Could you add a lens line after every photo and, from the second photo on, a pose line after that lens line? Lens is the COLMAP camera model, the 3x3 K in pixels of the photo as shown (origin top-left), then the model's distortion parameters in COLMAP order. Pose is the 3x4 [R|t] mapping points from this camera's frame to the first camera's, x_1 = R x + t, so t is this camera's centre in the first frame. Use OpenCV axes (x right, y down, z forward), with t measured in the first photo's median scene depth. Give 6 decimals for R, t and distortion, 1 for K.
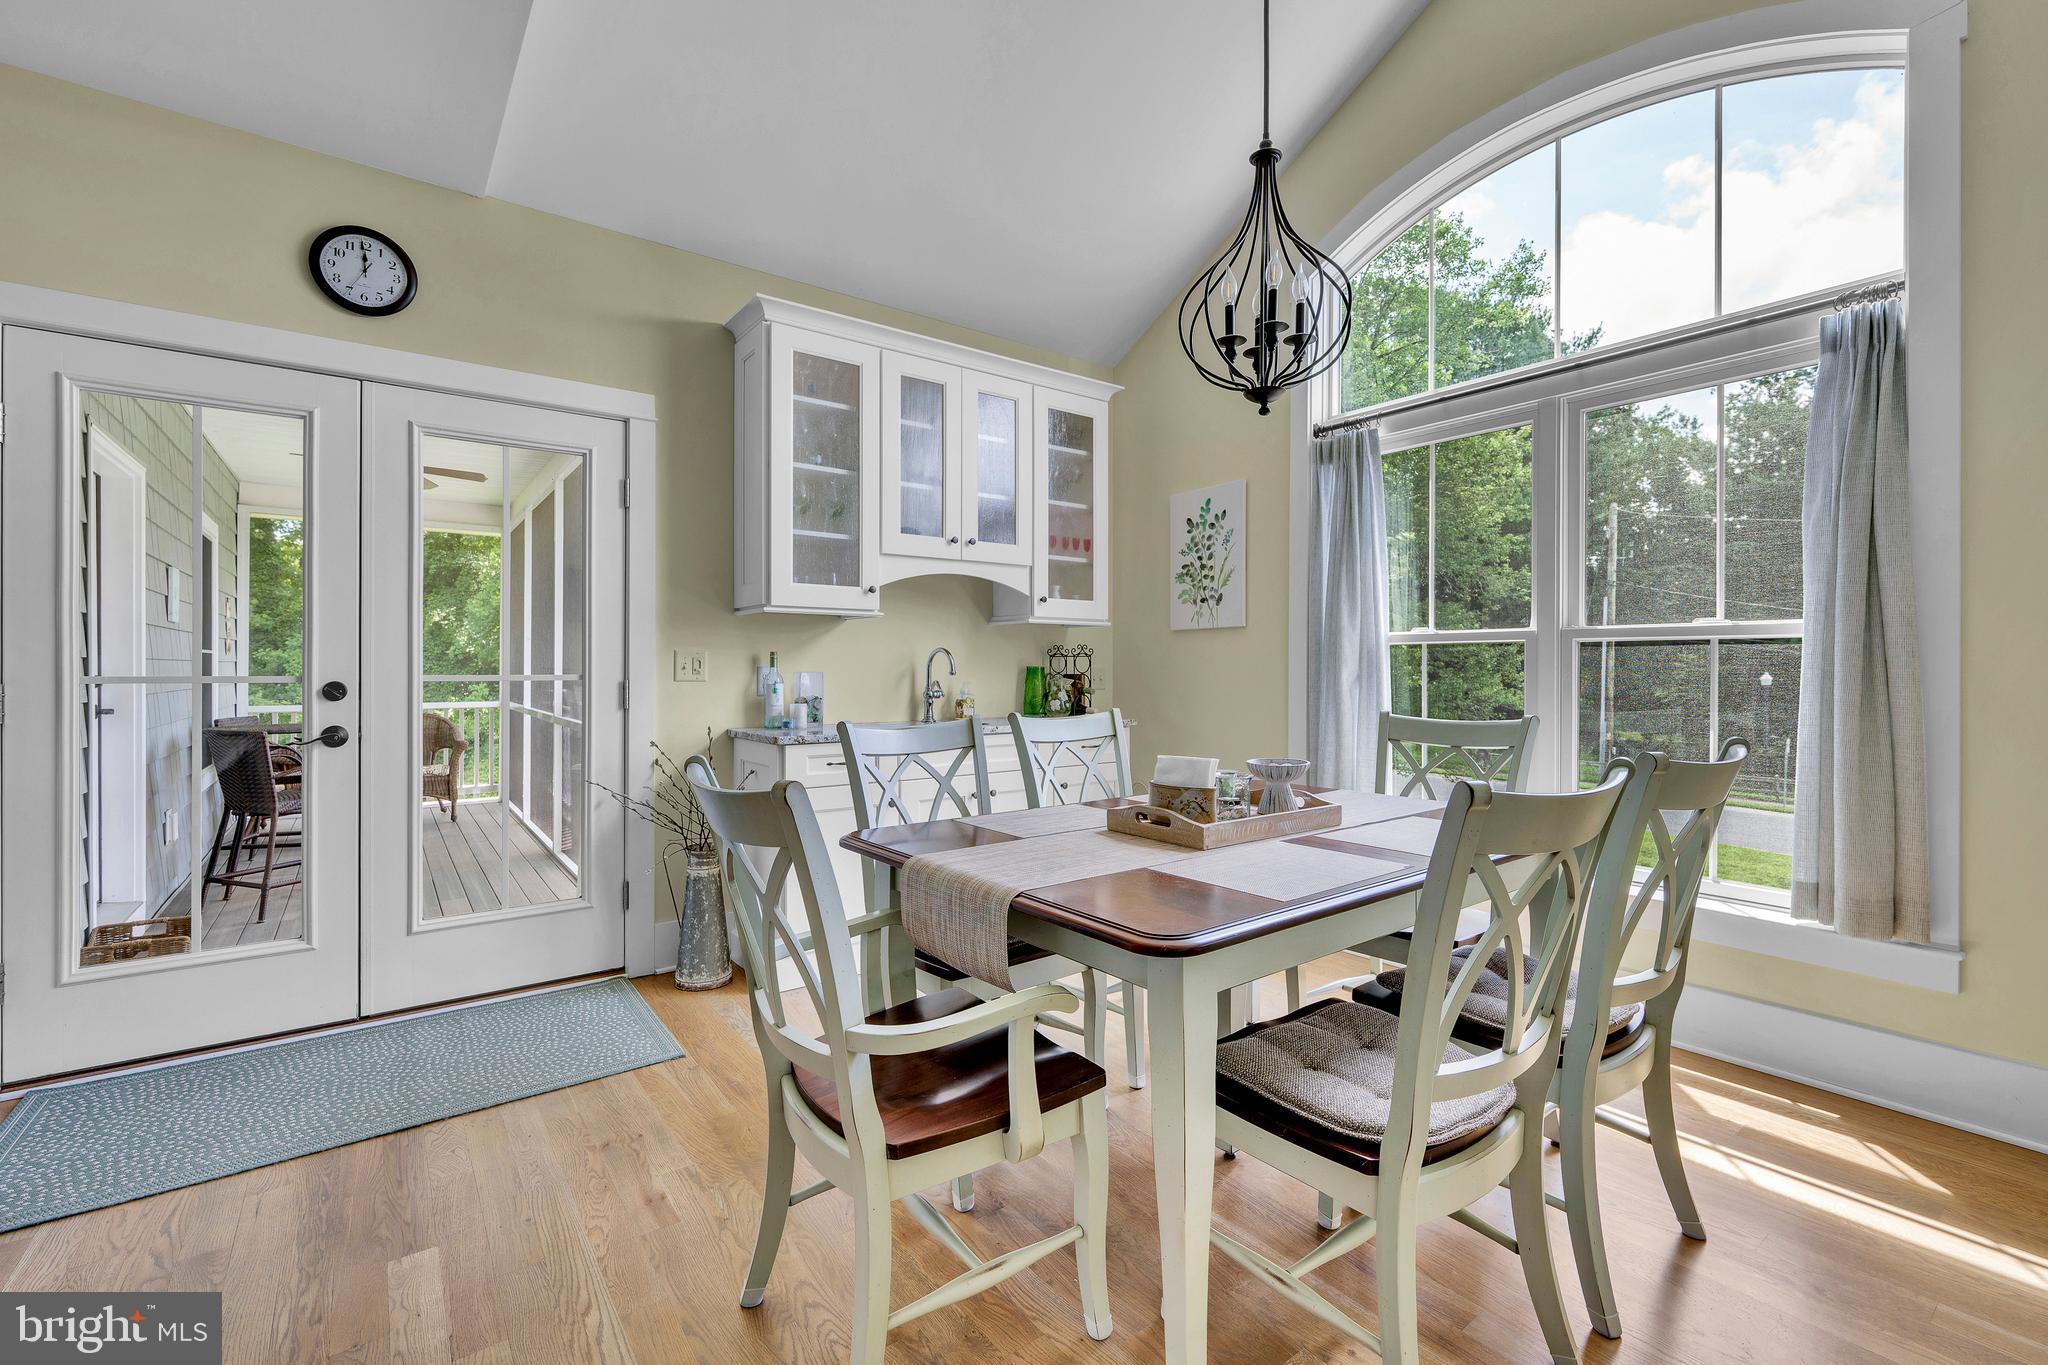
lens RADIAL K [[818.6, 0, 1024.0], [0, 818.6, 682.5], [0, 0, 1]] dist [0.000552, 0.000166]
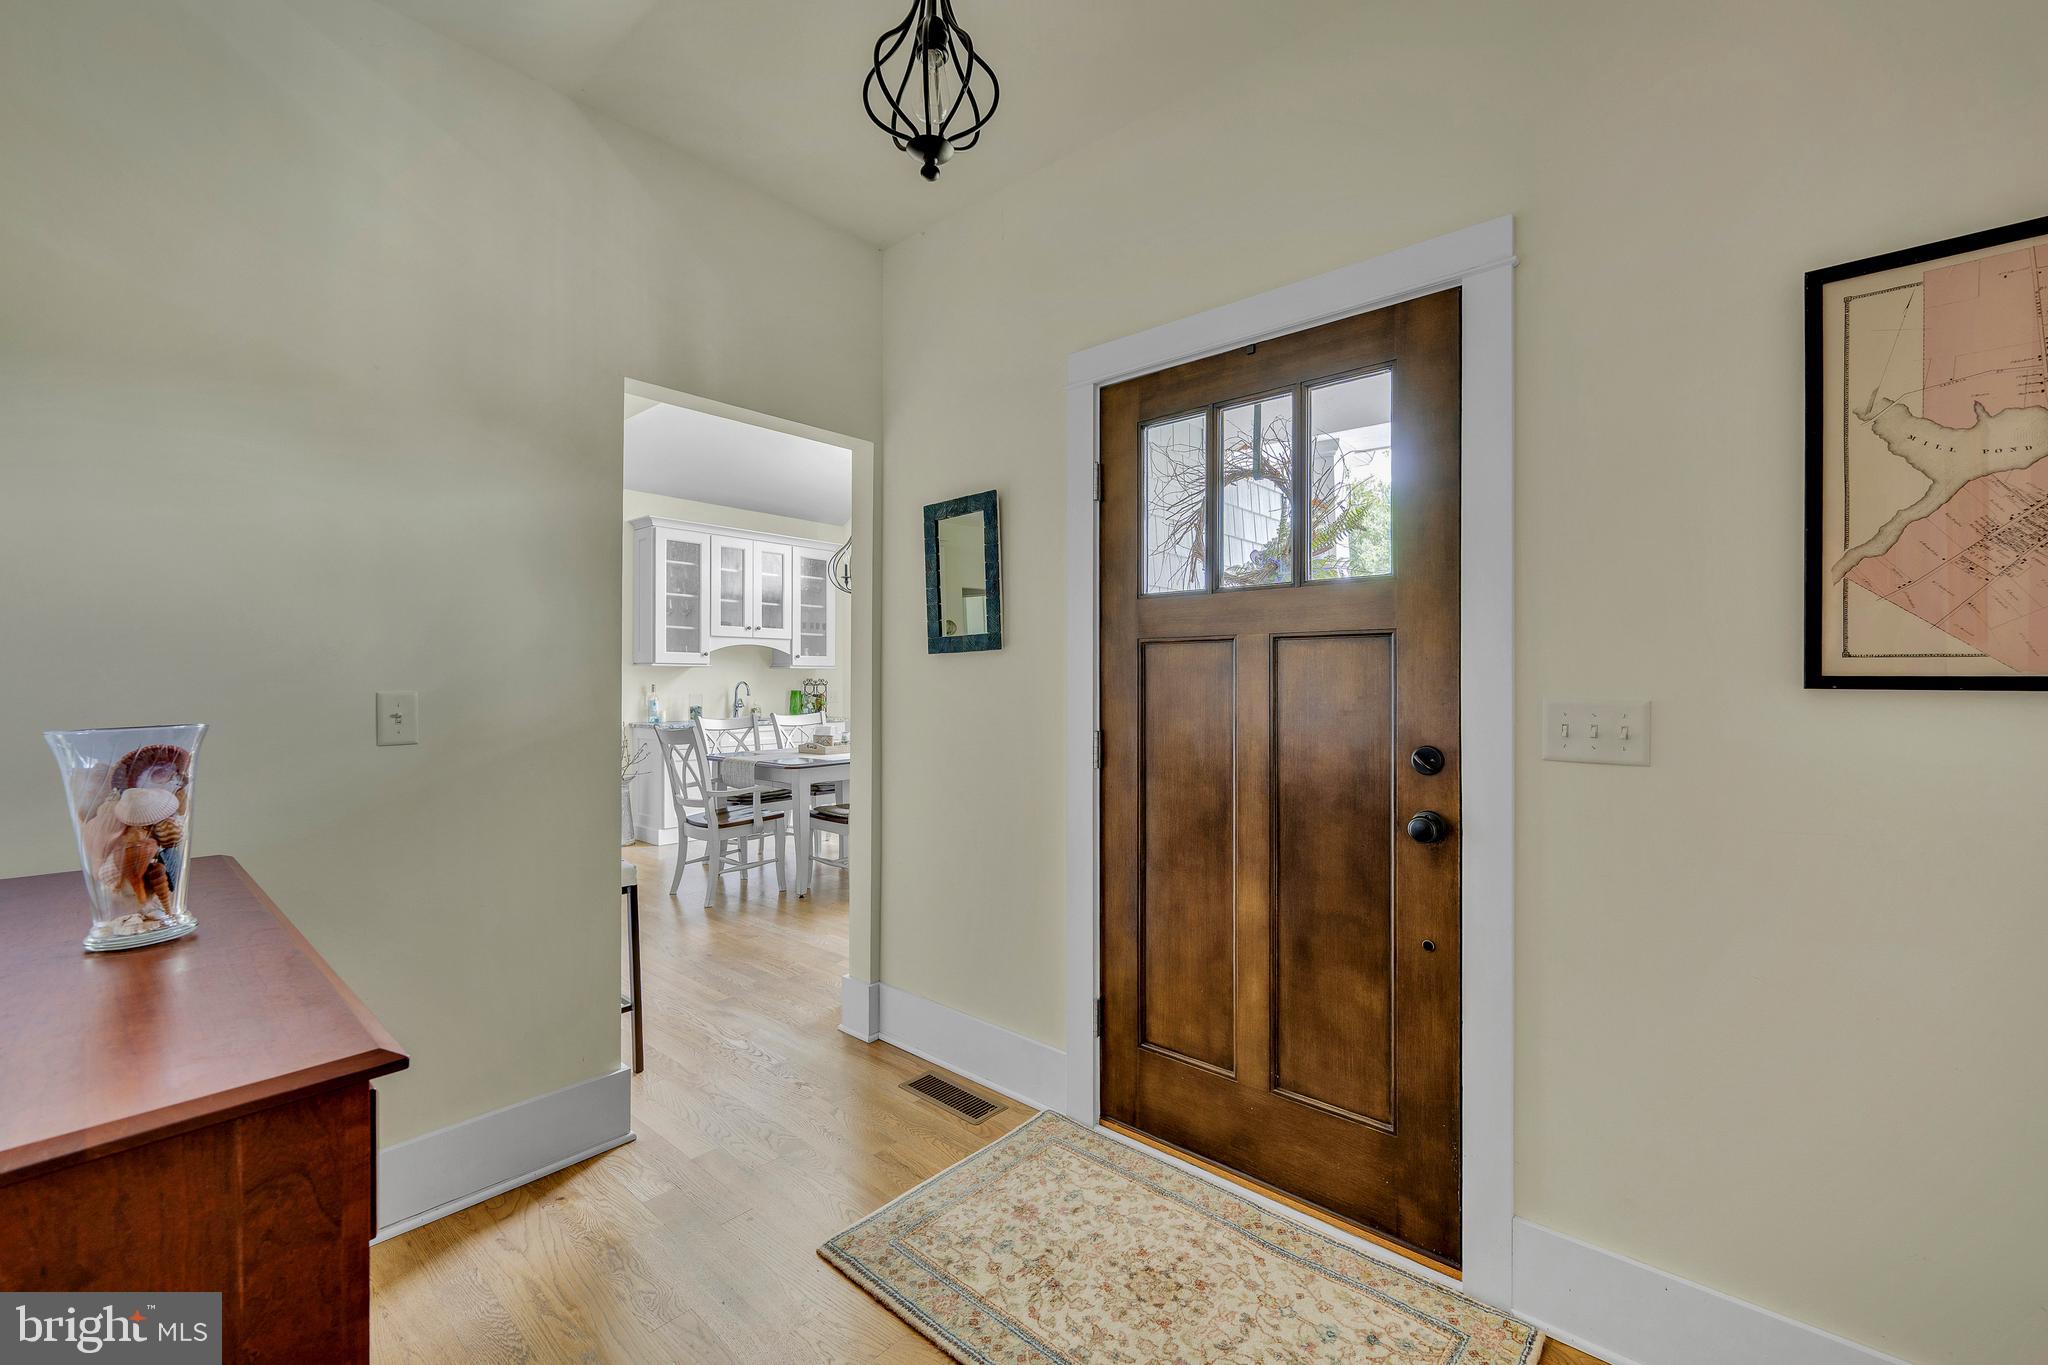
lens RADIAL K [[819.8, 0, 989.1], [0, 819.8, 676.9], [0, 0, 1]] dist [0.035839, 0.000132]
pose [[0.985368, 0.000740, 0.170436, 0.148799], [0.003114, 0.999746, -0.022344, -0.008214], [-0.170409, 0.022547, 0.985115, -1.066239]]
